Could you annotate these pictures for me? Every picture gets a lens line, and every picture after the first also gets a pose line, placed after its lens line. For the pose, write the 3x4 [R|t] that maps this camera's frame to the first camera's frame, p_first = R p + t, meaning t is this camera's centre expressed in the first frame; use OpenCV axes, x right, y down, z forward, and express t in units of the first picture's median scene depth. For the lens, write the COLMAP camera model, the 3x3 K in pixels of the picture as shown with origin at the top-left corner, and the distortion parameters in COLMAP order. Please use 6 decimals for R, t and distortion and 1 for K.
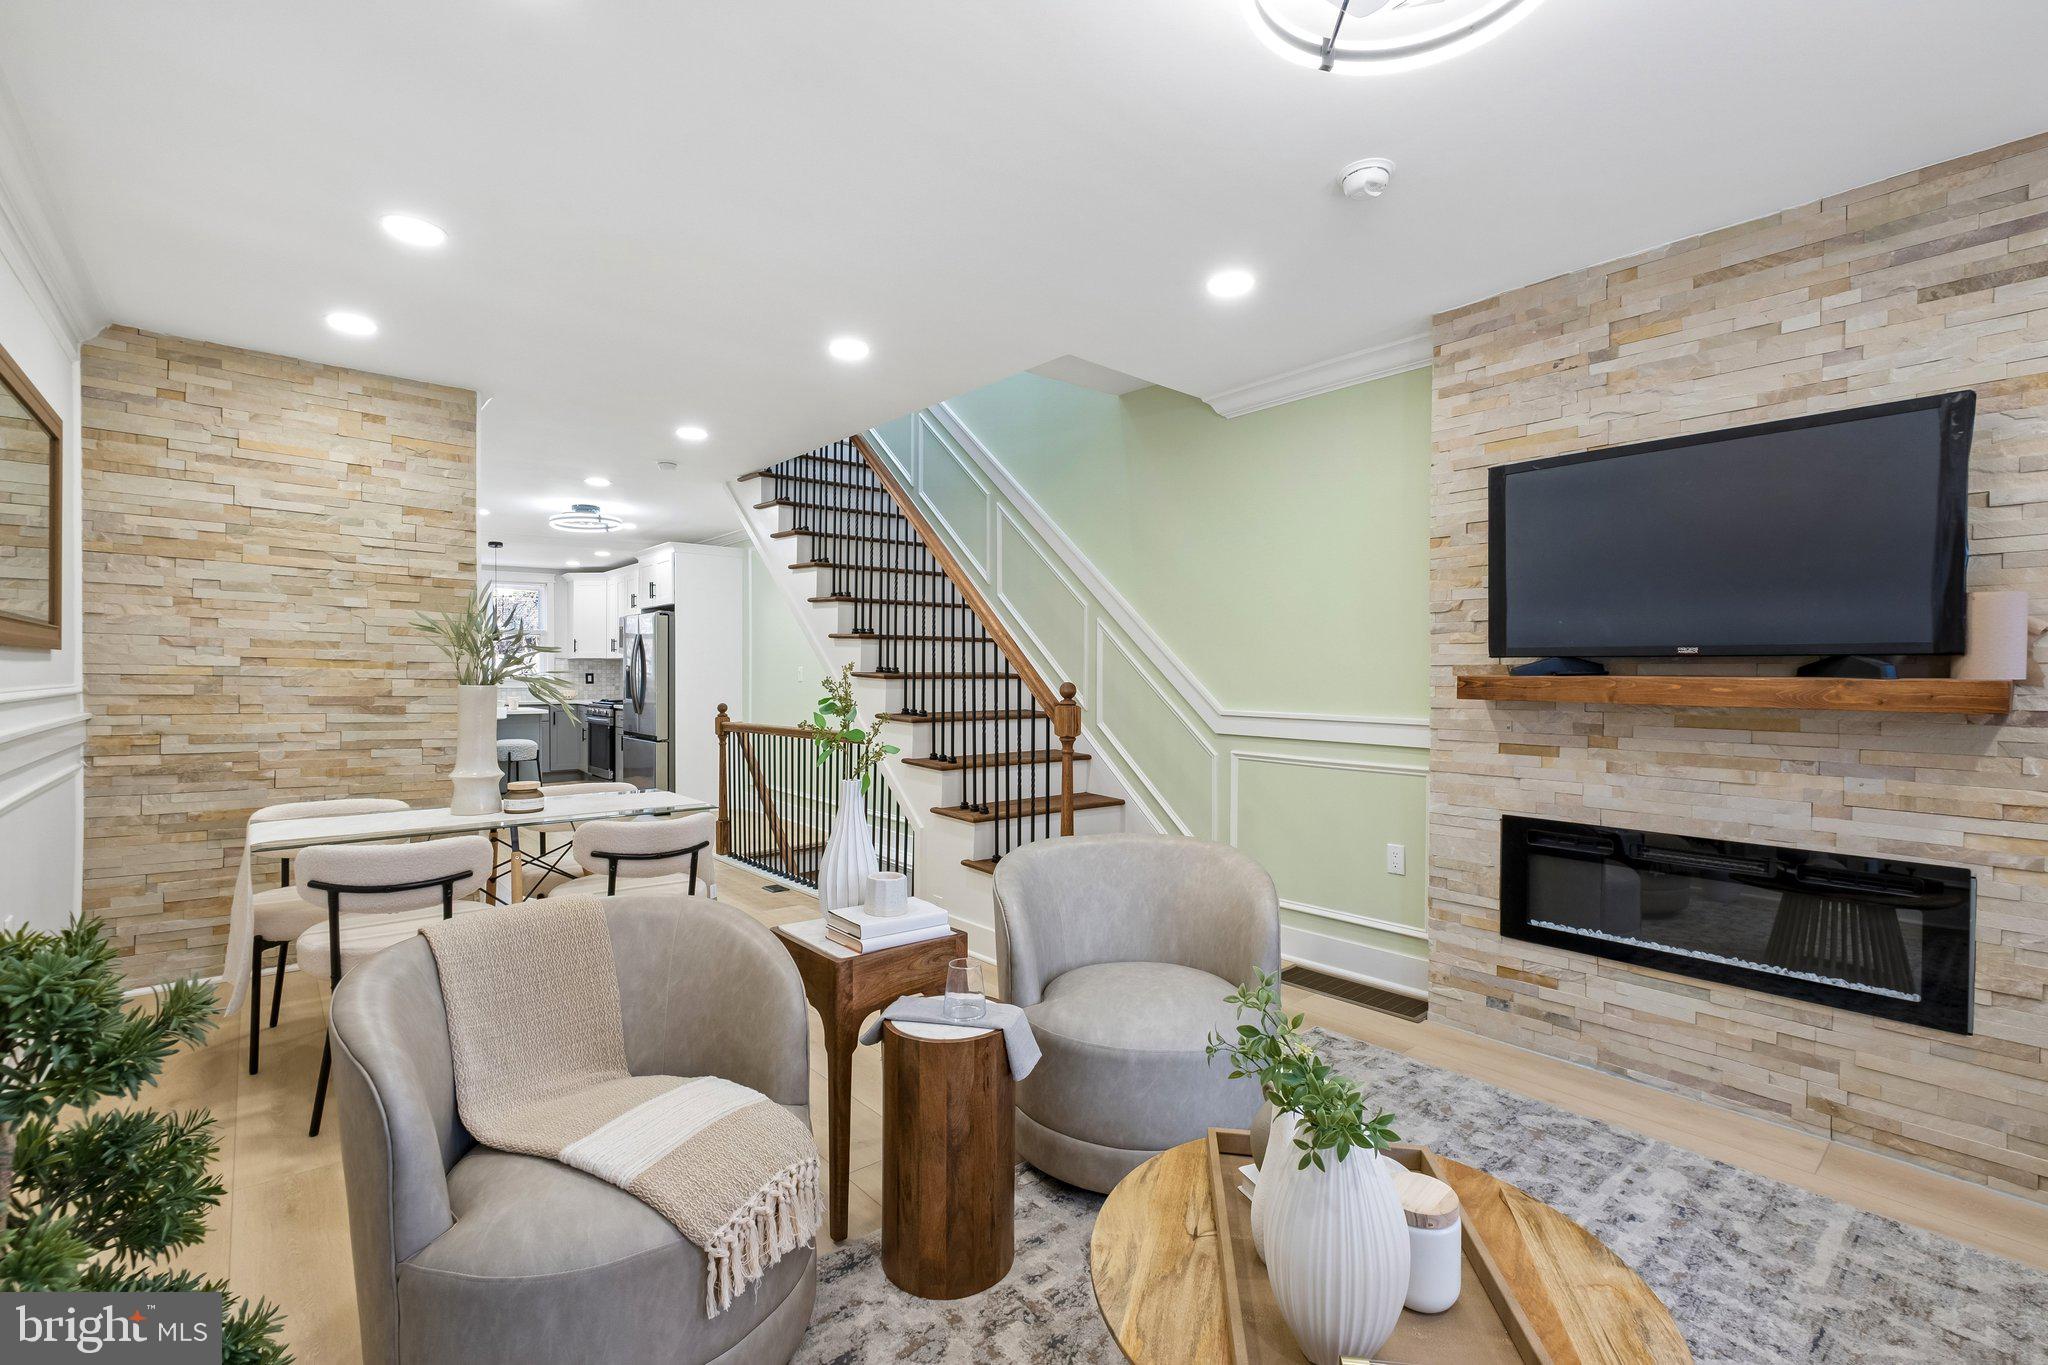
lens RADIAL K [[898.3, 0, 1024.0], [0, 898.3, 682.5], [0, 0, 1]] dist [0.000163, -0.000392]
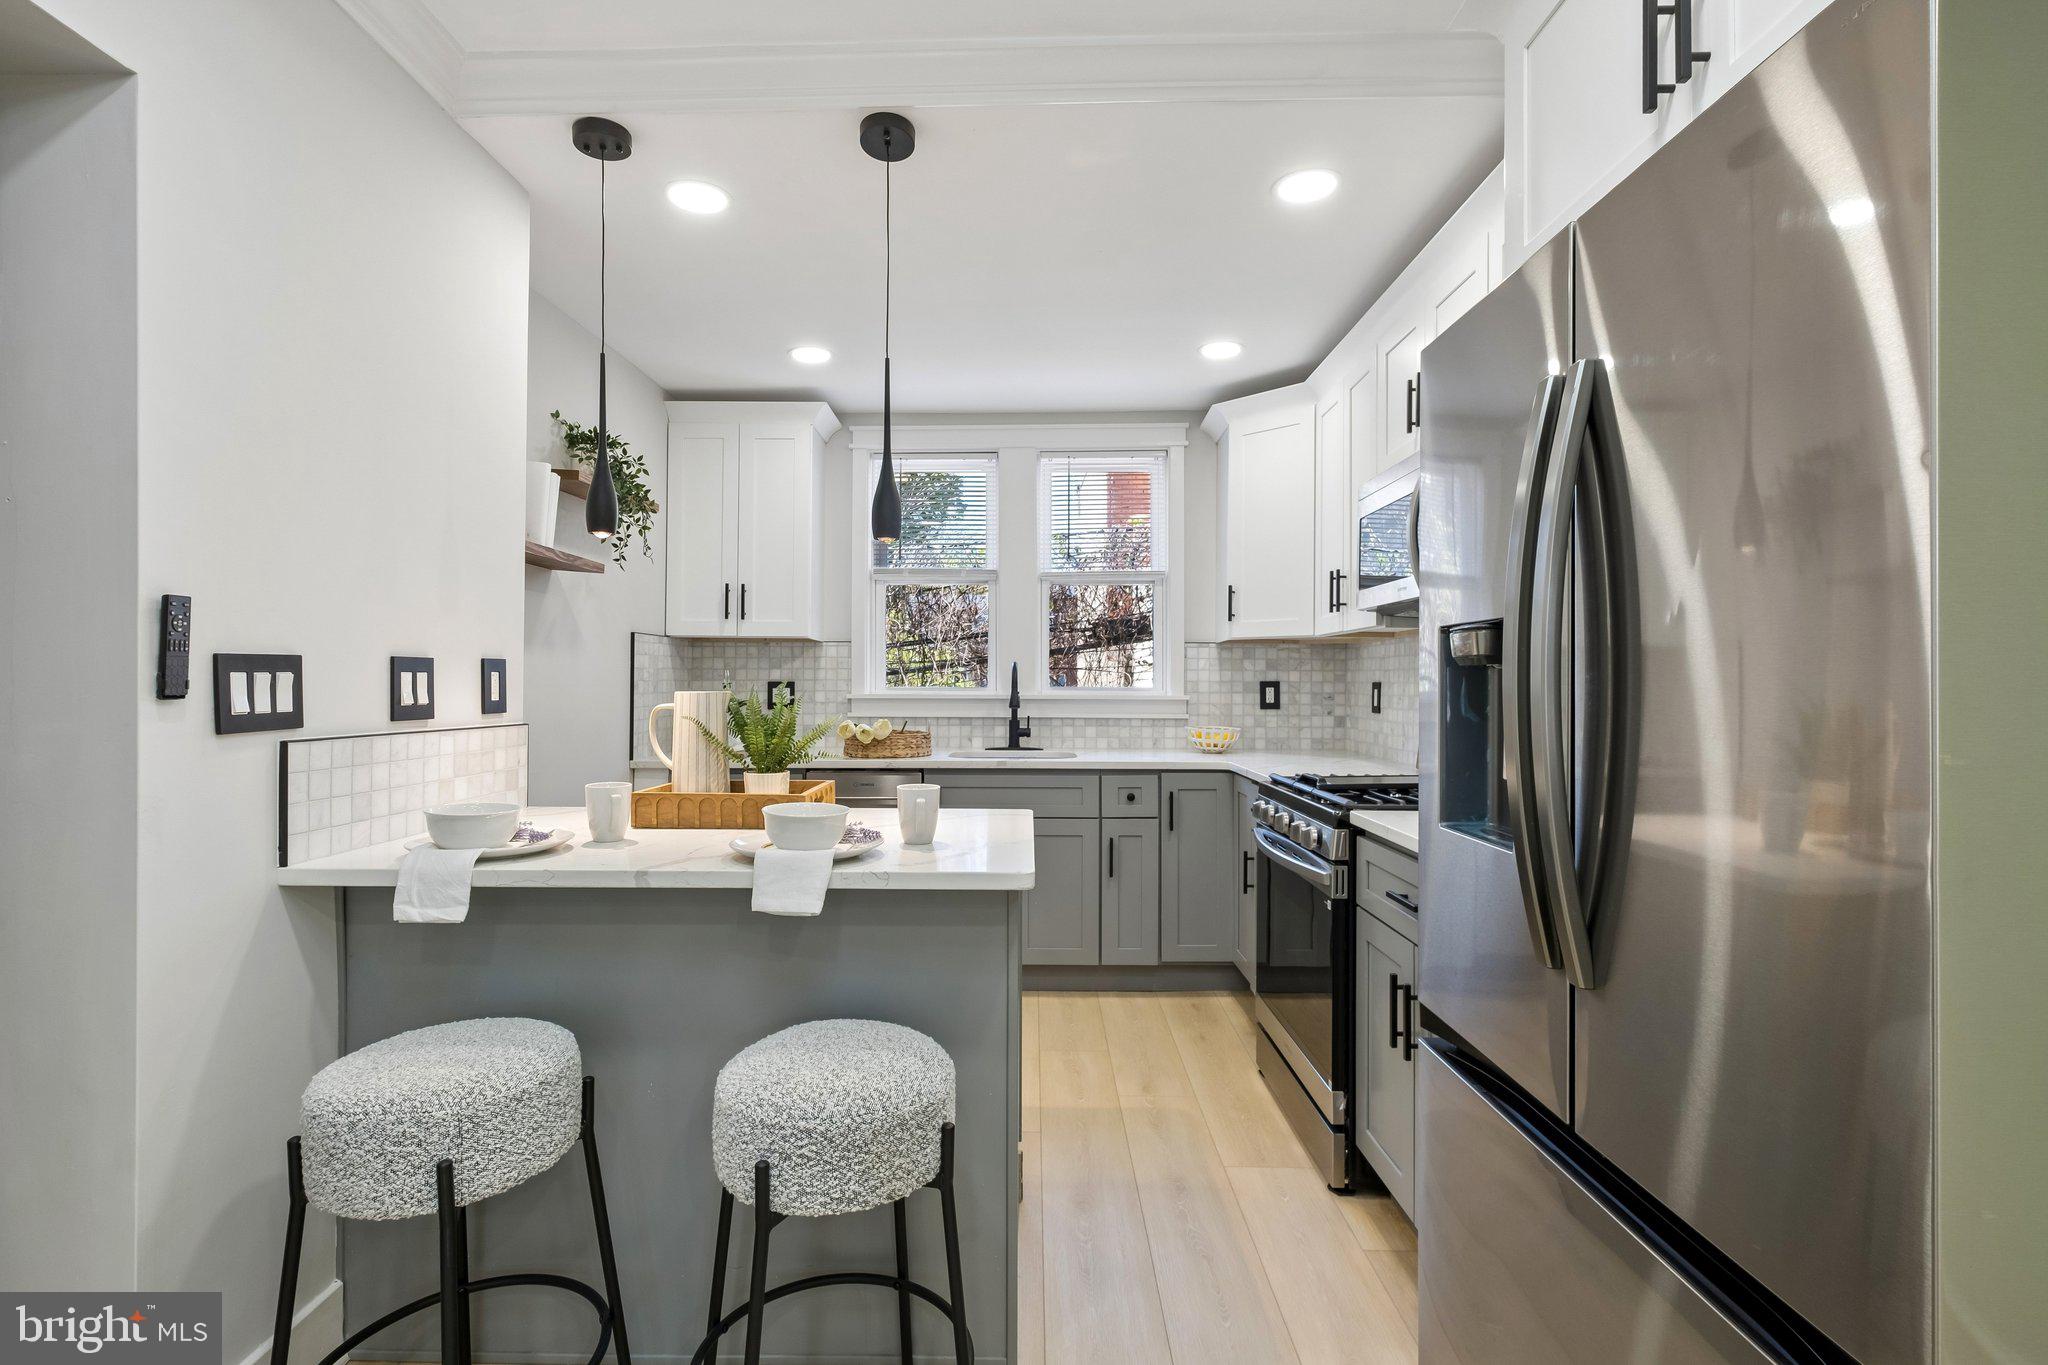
lens RADIAL K [[955.4, 0, 1027.4], [0, 955.4, 672.2], [0, 0, 1]] dist [-0.000415, 0.000971]
pose [[0.755773, -0.008951, -0.654773, -0.900364], [-0.007425, 0.999725, -0.022238, -0.013159], [0.654792, 0.021668, 0.755498, 1.903539]]
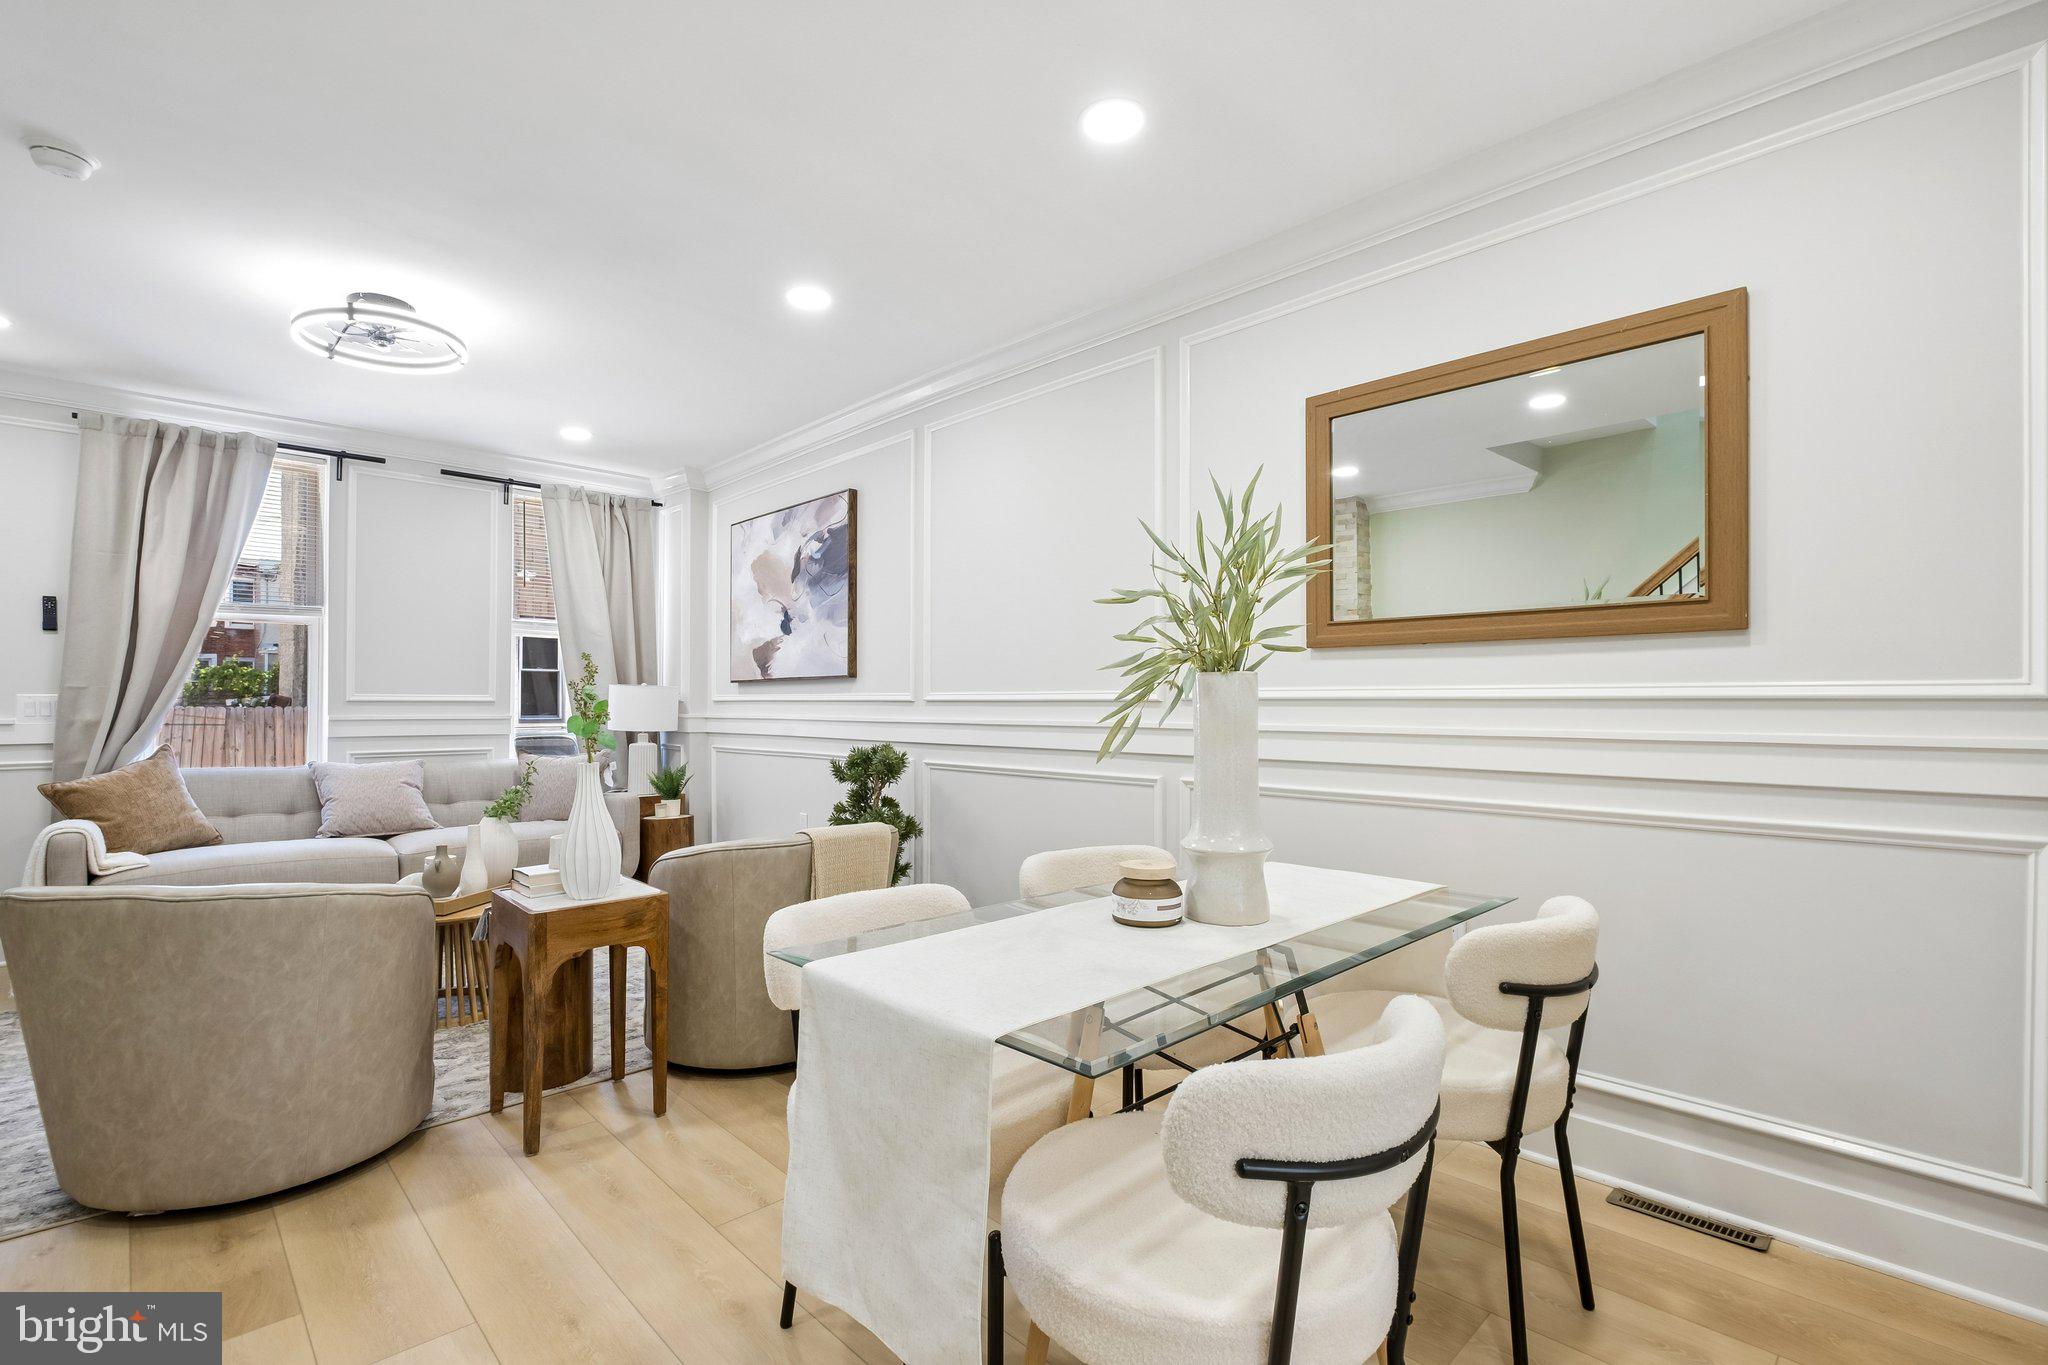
lens RADIAL K [[937.4, 0, 1024.4], [0, 937.4, 697.5], [0, 0, 1]] dist [-0.000840, -0.000088]
pose [[-0.998322, -0.009529, -0.057116, -0.402877], [-0.009757, 0.999946, 0.003709, 0.014064], [0.057078, 0.004260, -0.998361, 1.342028]]
